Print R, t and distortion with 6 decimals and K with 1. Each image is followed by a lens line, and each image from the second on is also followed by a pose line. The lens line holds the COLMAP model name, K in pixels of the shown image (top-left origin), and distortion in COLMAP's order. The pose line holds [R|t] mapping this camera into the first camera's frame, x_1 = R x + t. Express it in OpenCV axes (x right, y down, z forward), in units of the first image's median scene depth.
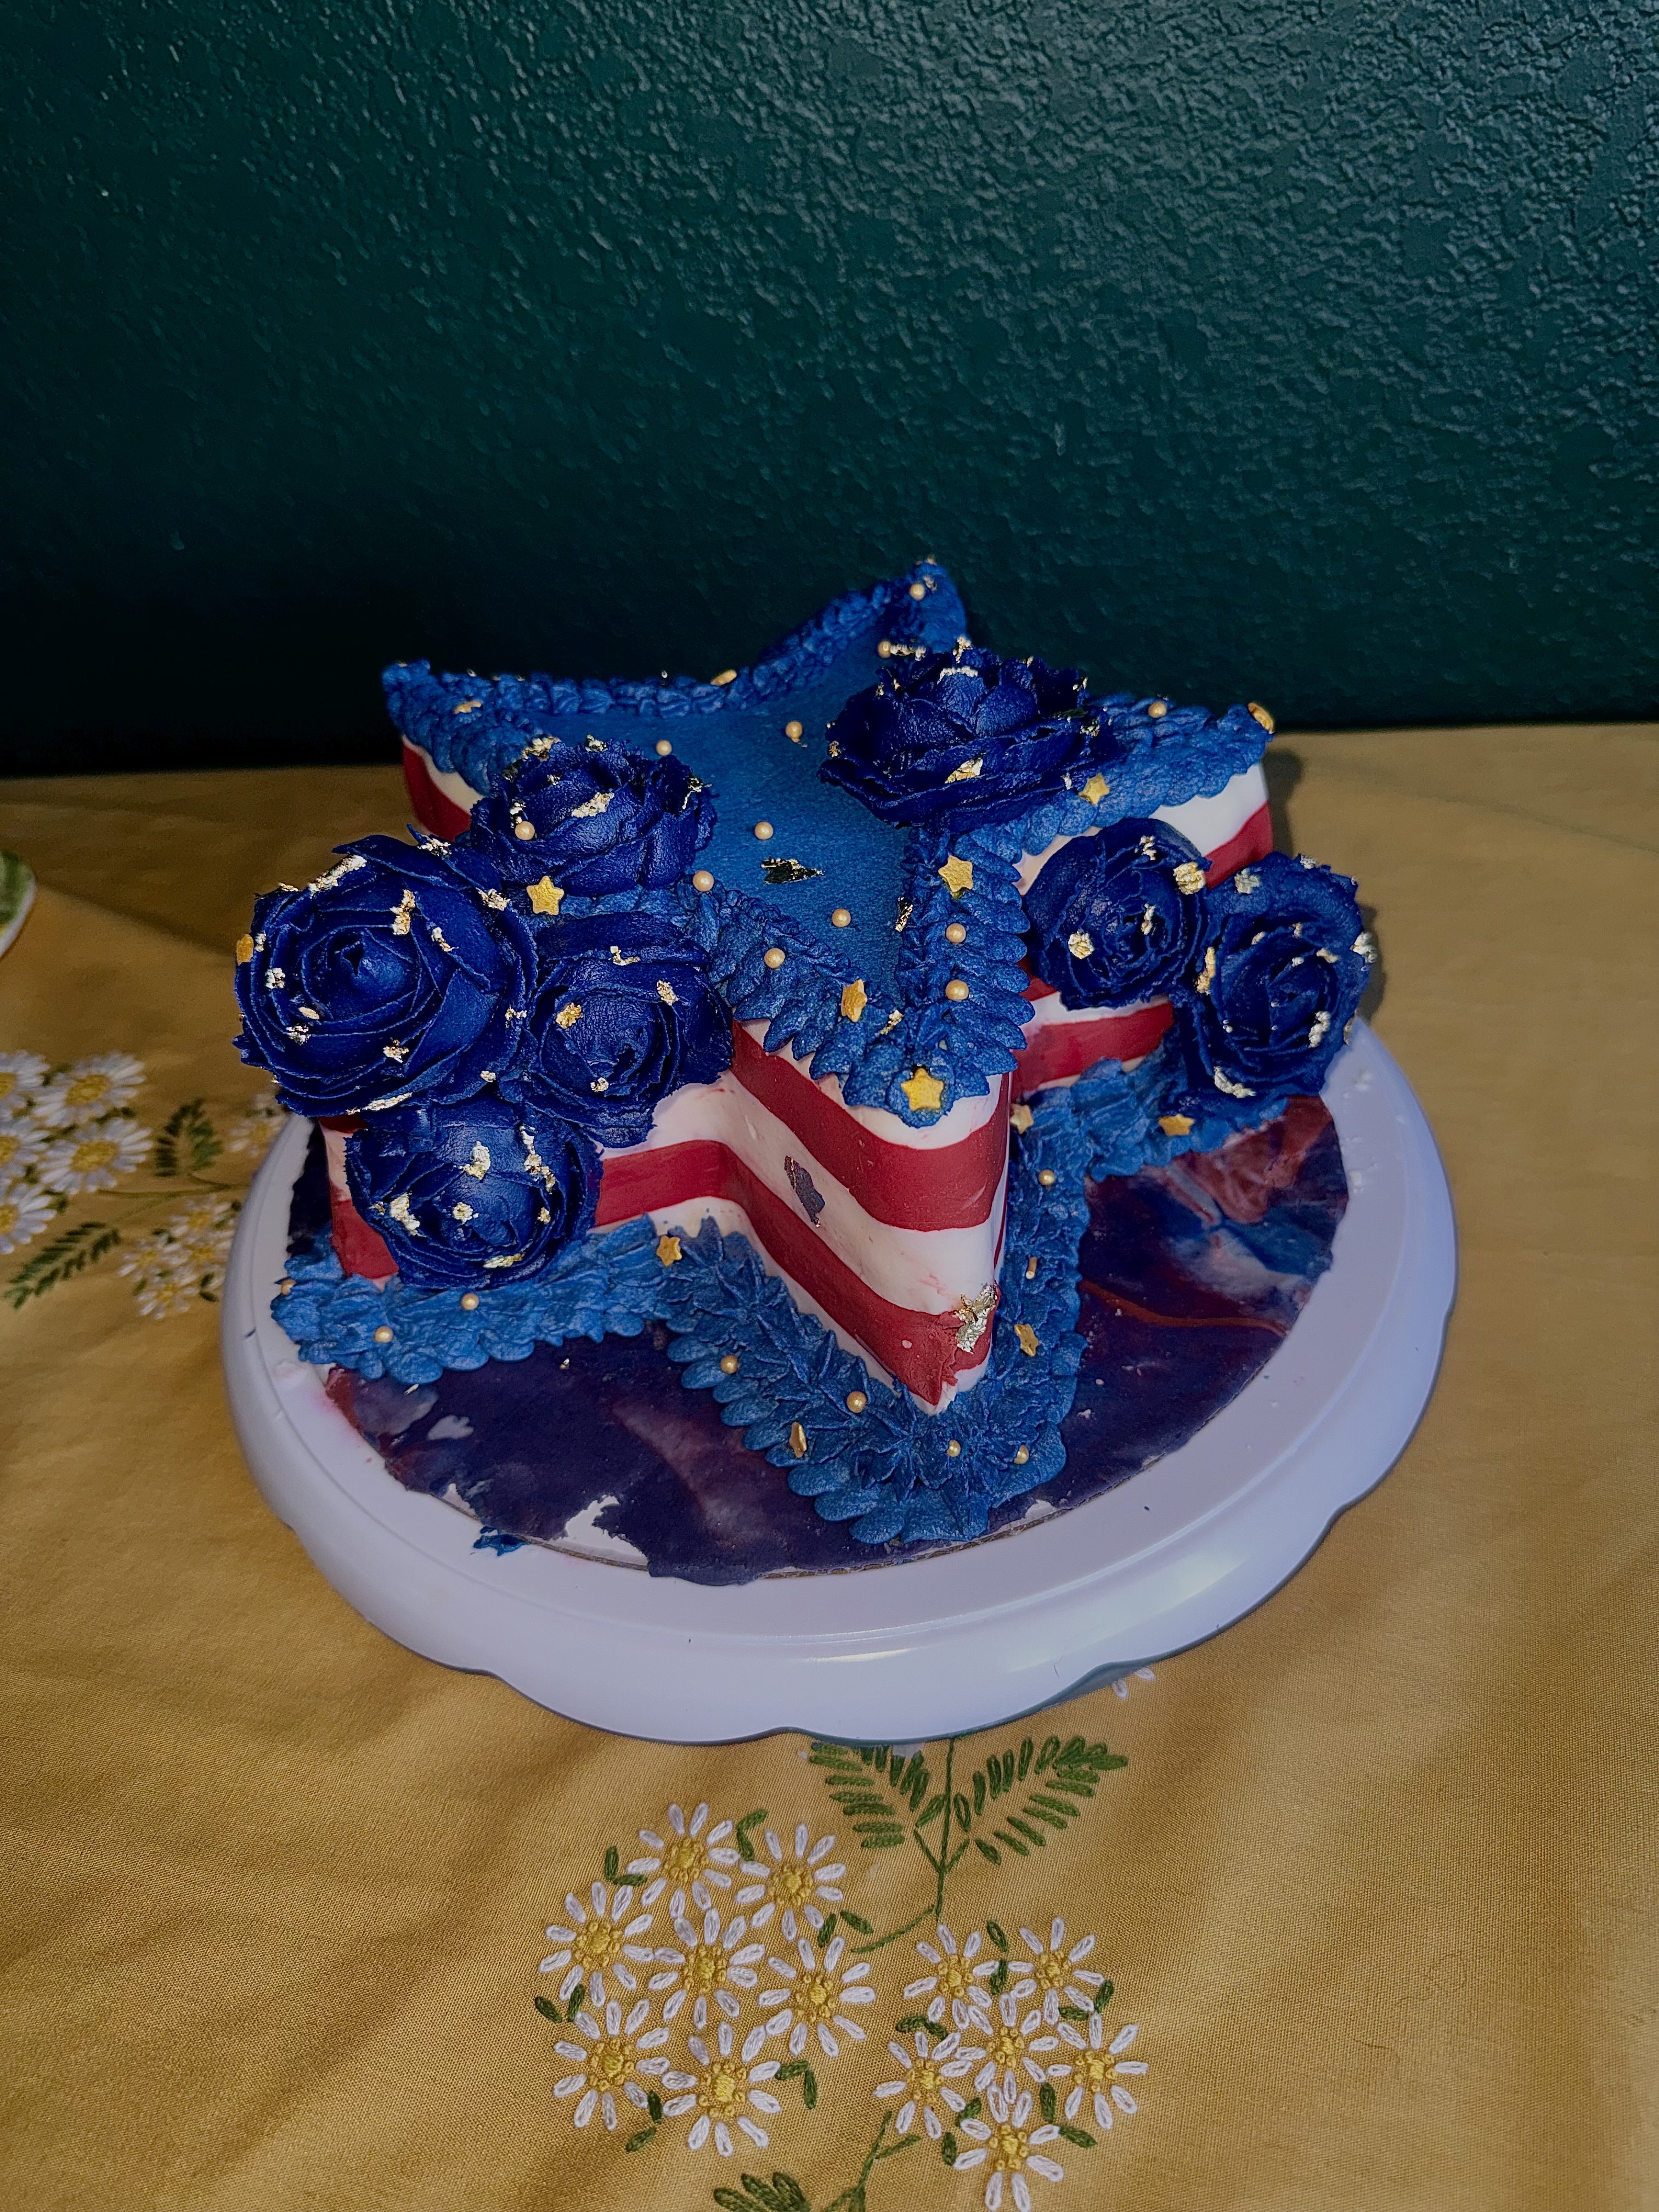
lens RADIAL K [[1658.3, 0, 829.5], [0, 1658.3, 1106.0], [0, 0, 1]] dist [0.143574, -0.505442]
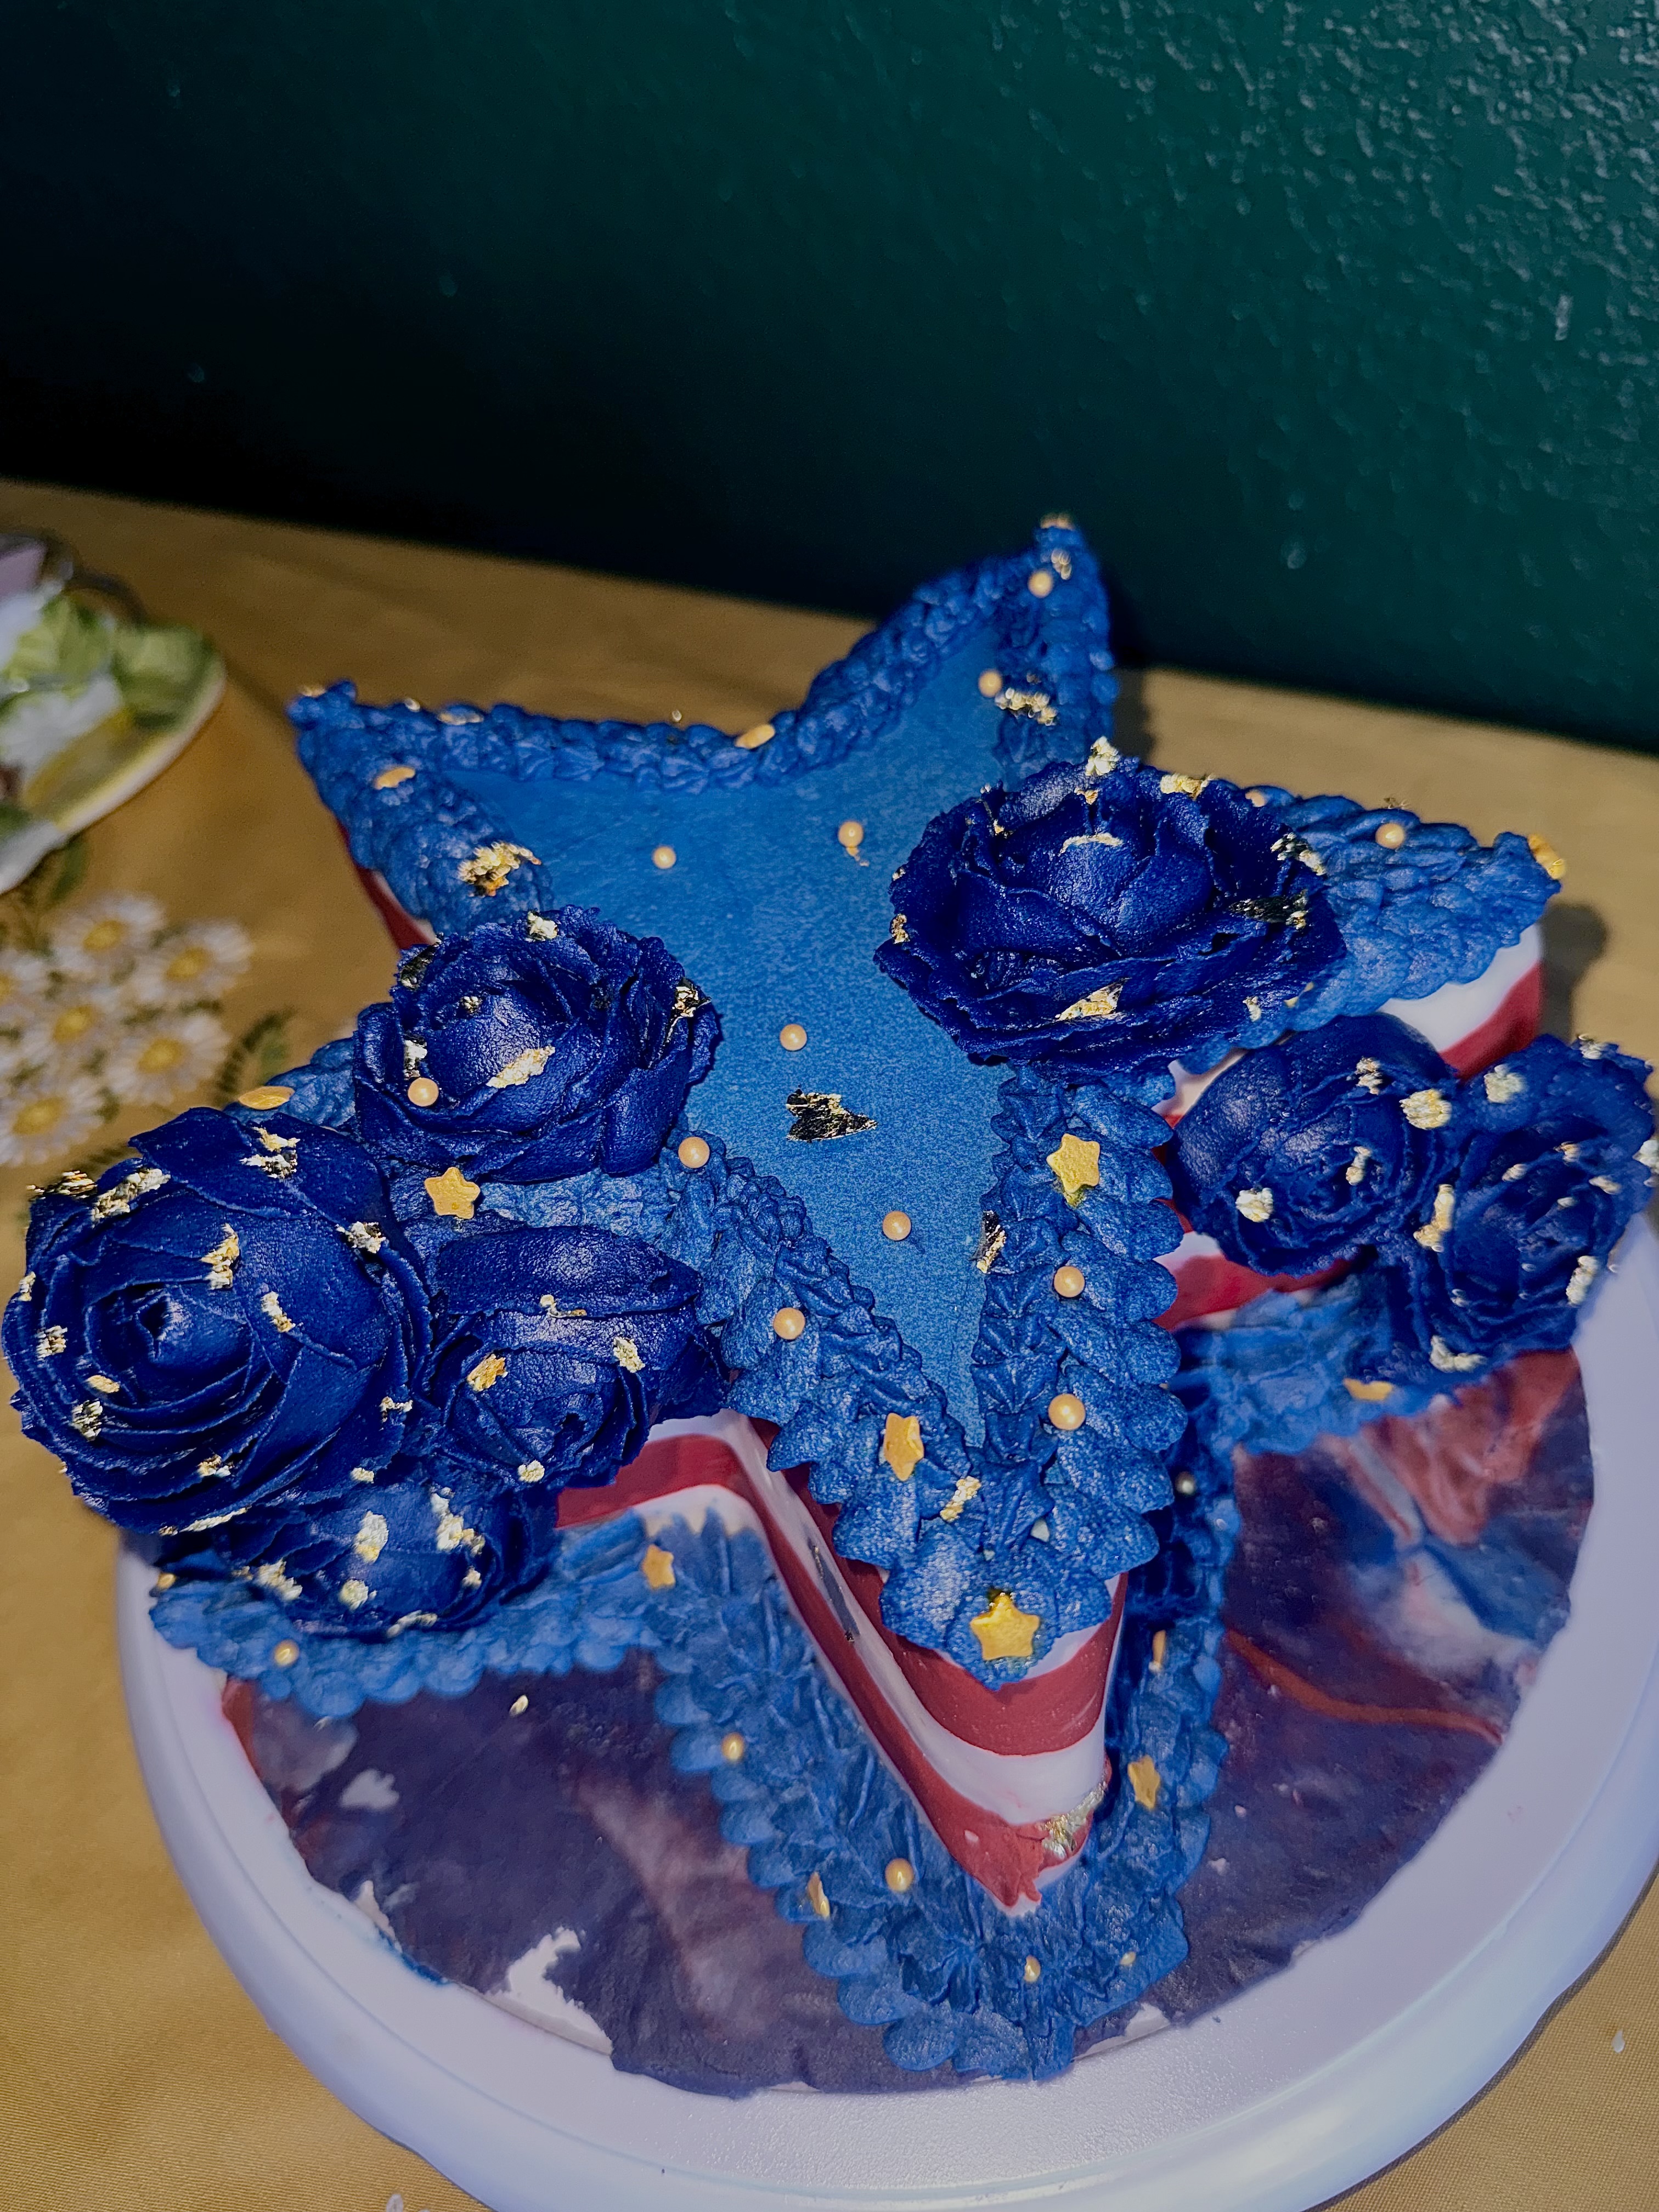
lens RADIAL K [[1658.3, 0, 829.5], [0, 1658.3, 1106.0], [0, 0, 1]] dist [0.143574, -0.505442]
pose [[0.997470, 0.034230, -0.062308, 0.018121], [-0.023574, 0.986120, 0.164353, -0.242705], [0.067069, -0.162468, 0.984432, 0.317564]]
